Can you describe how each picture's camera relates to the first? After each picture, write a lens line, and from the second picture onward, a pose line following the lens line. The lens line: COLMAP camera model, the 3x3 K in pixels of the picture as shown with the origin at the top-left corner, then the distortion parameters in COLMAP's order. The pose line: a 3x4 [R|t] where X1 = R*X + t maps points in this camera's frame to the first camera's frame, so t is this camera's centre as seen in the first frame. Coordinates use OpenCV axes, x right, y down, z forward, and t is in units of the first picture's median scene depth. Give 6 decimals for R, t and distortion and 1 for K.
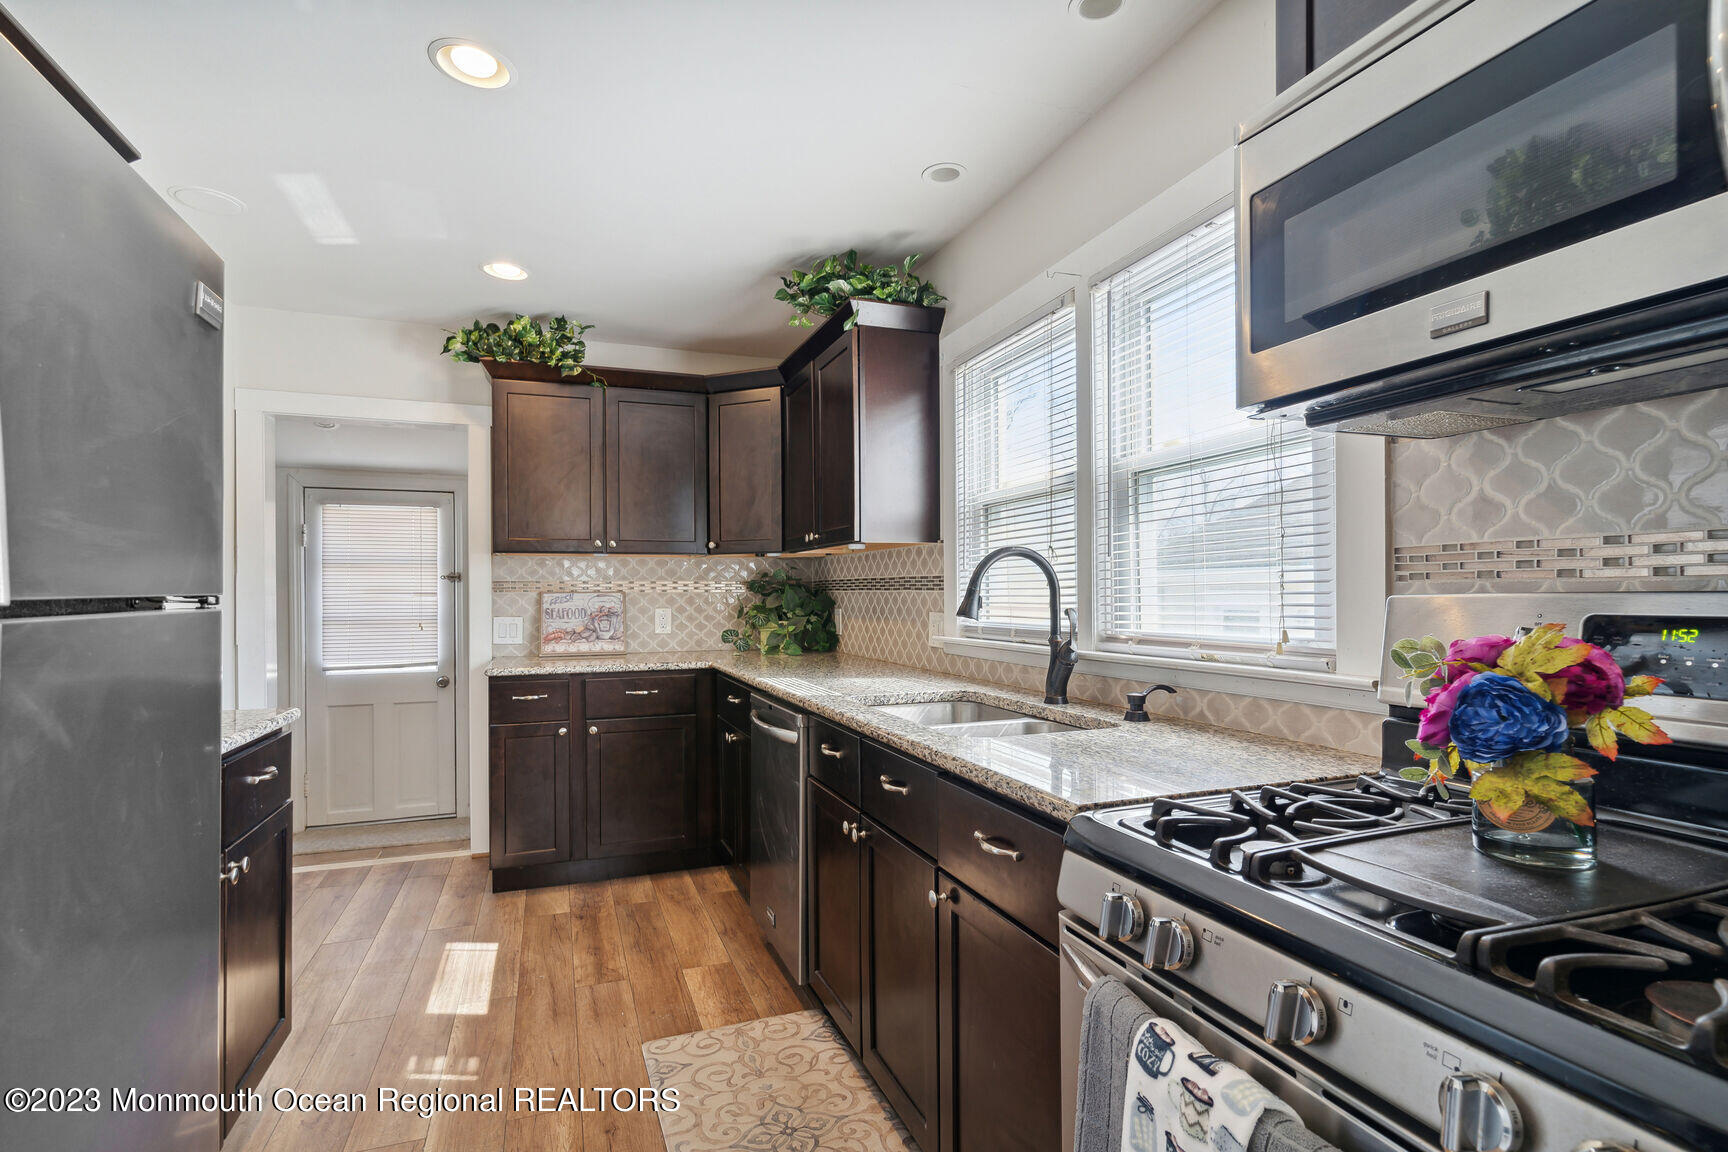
lens RADIAL K [[844.3, 0, 861.5], [0, 844.3, 587.4], [0, 0, 1]] dist [-0.000670, -0.000064]
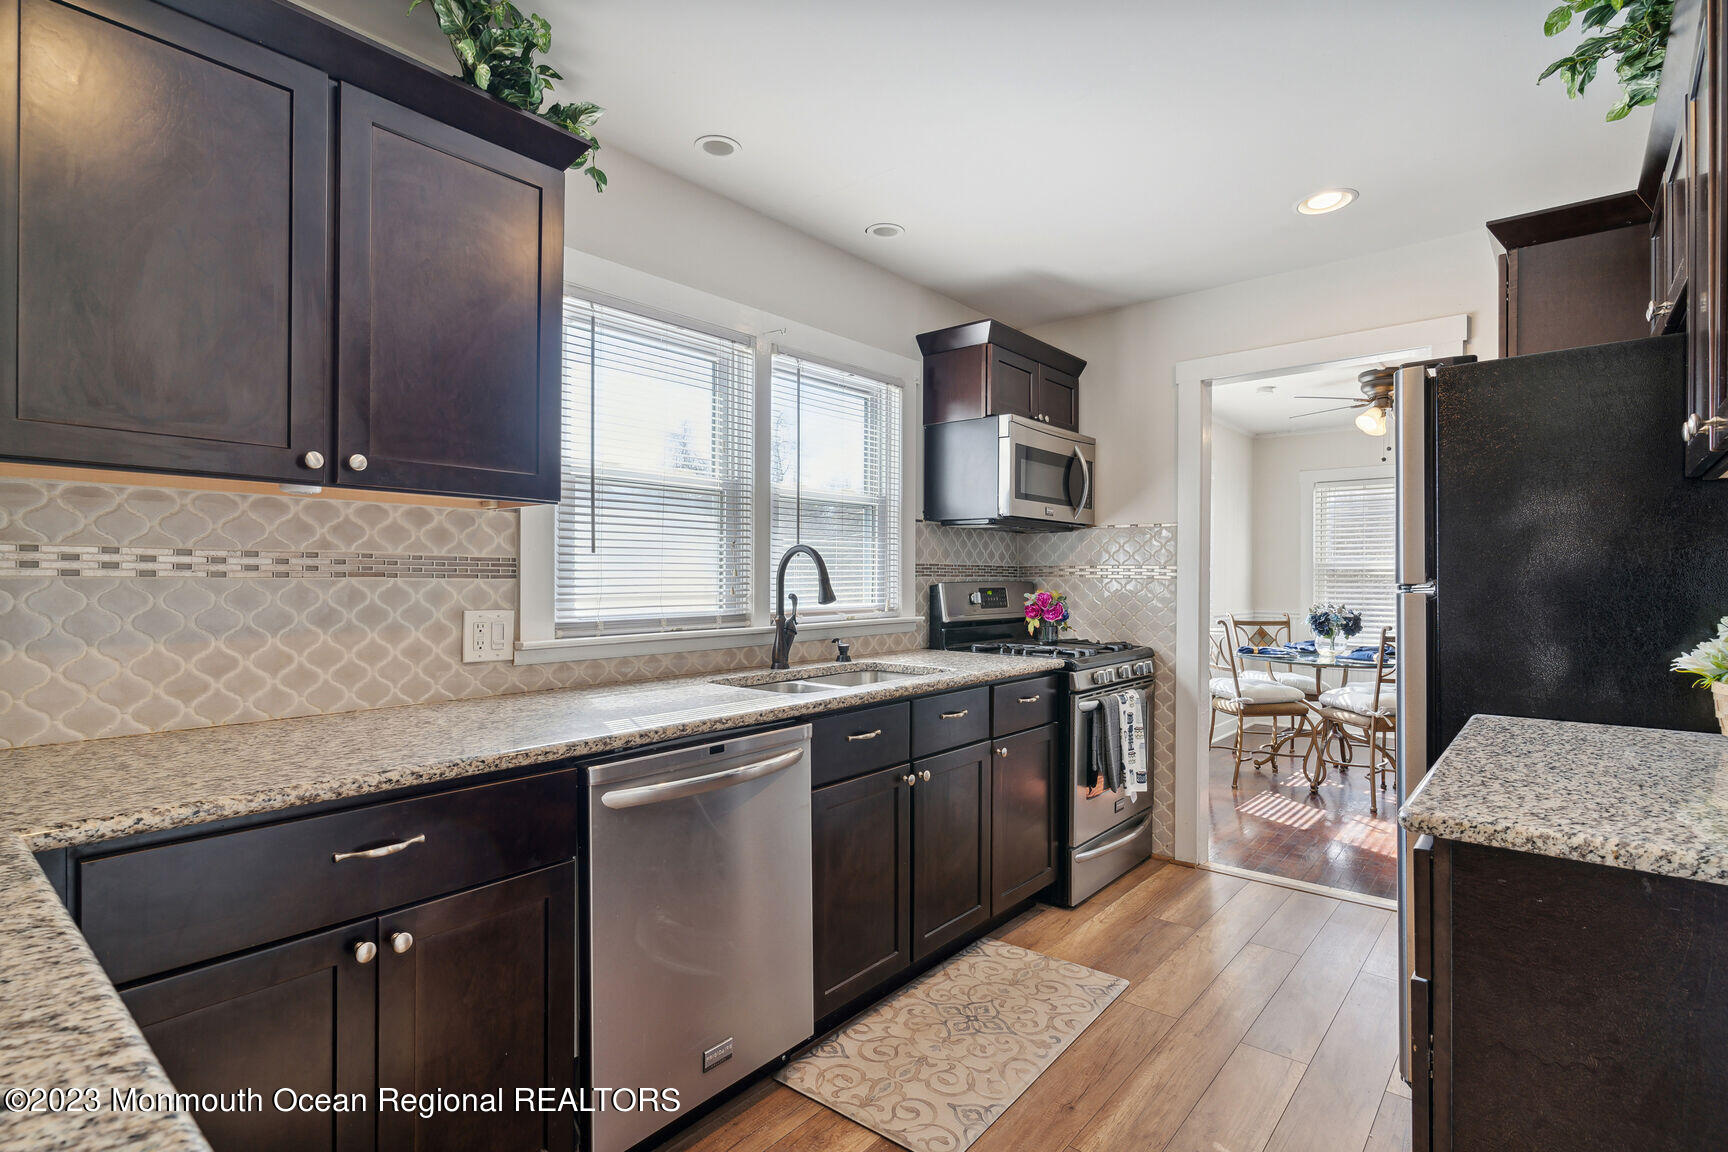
lens RADIAL K [[844.3, 0, 871.5], [0, 844.3, 569.7], [0, 0, 1]] dist [0.000053, 0.000039]
pose [[-0.498061, 0.001380, 0.867141, -0.765151], [-0.012238, 0.999888, -0.008620, -0.002338], [-0.867056, -0.014905, -0.497988, 1.234161]]
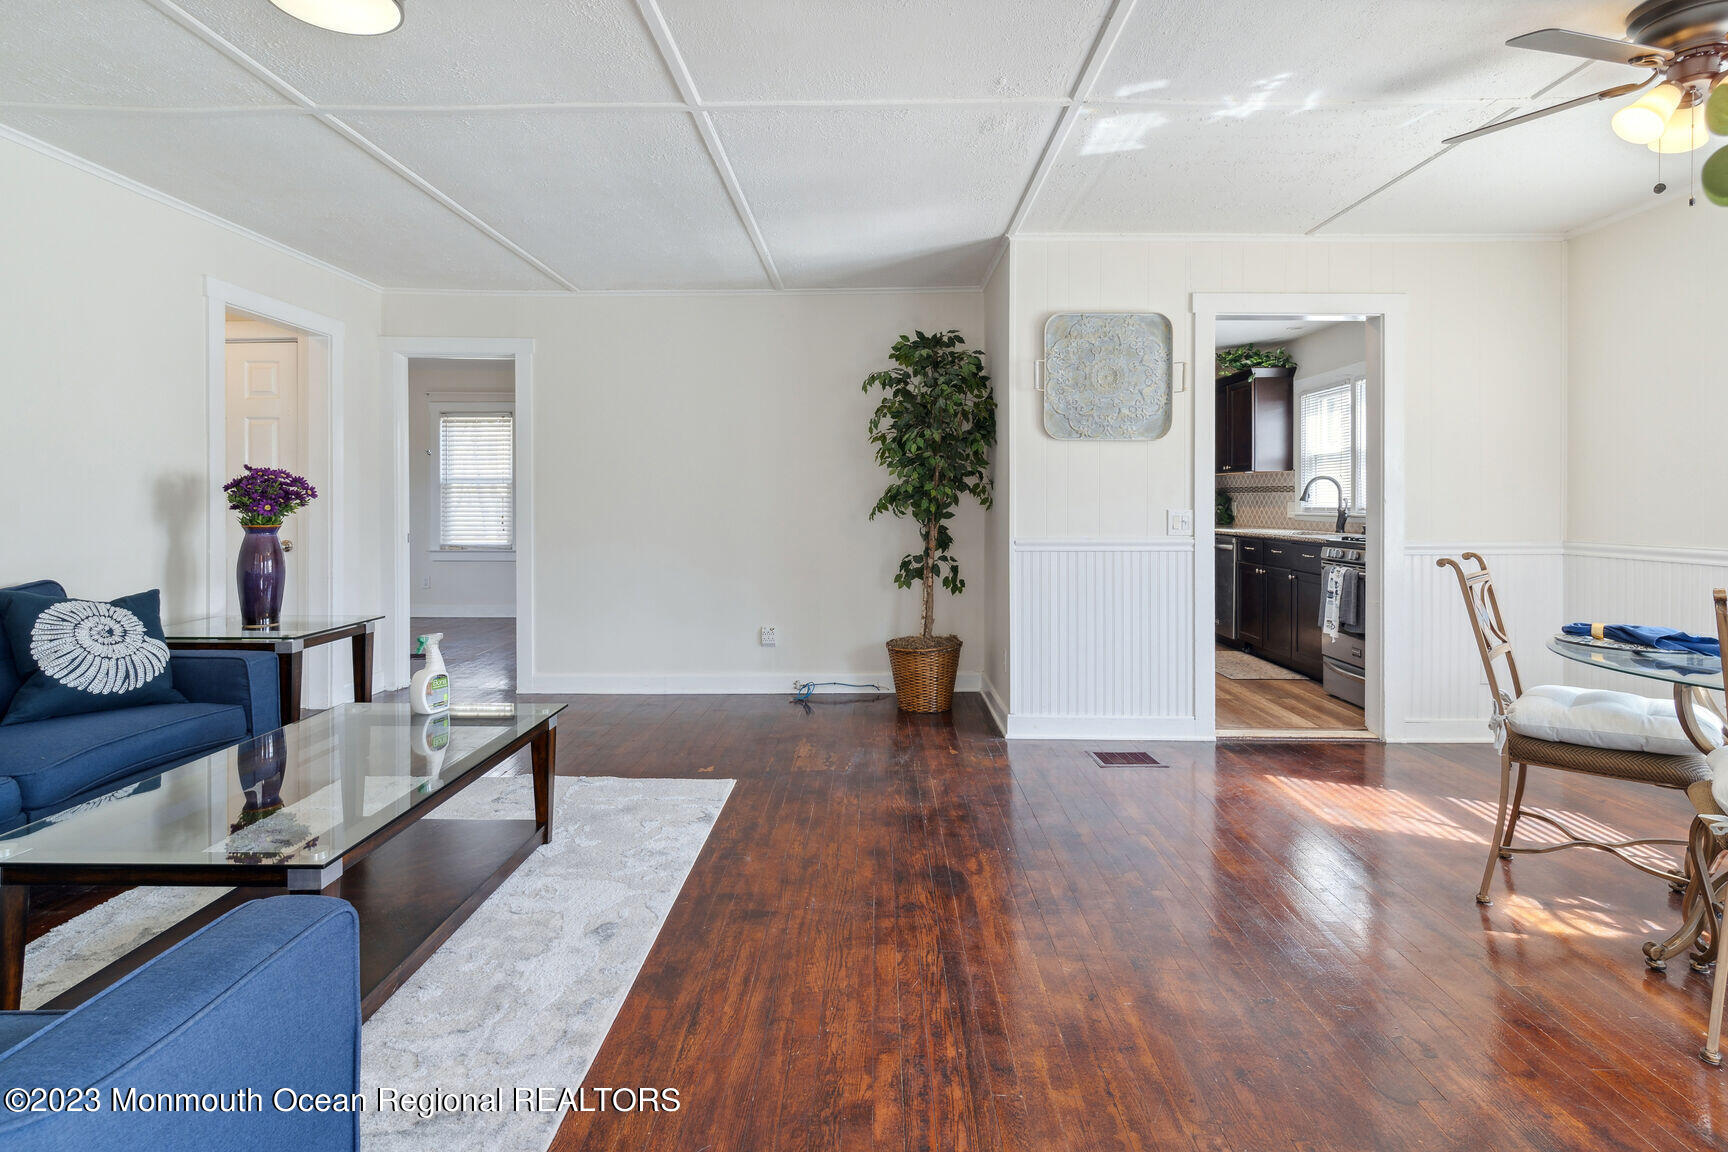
lens RADIAL K [[855.9, 0, 870.4], [0, 855.9, 496.3], [0, 0, 1]] dist [-0.000043, 0.000028]
pose [[0.934123, 0.006250, -0.356897, -0.159641], [-0.004655, 0.999975, 0.005328, 0.007918], [0.356921, -0.003316, 0.934129, -1.690815]]
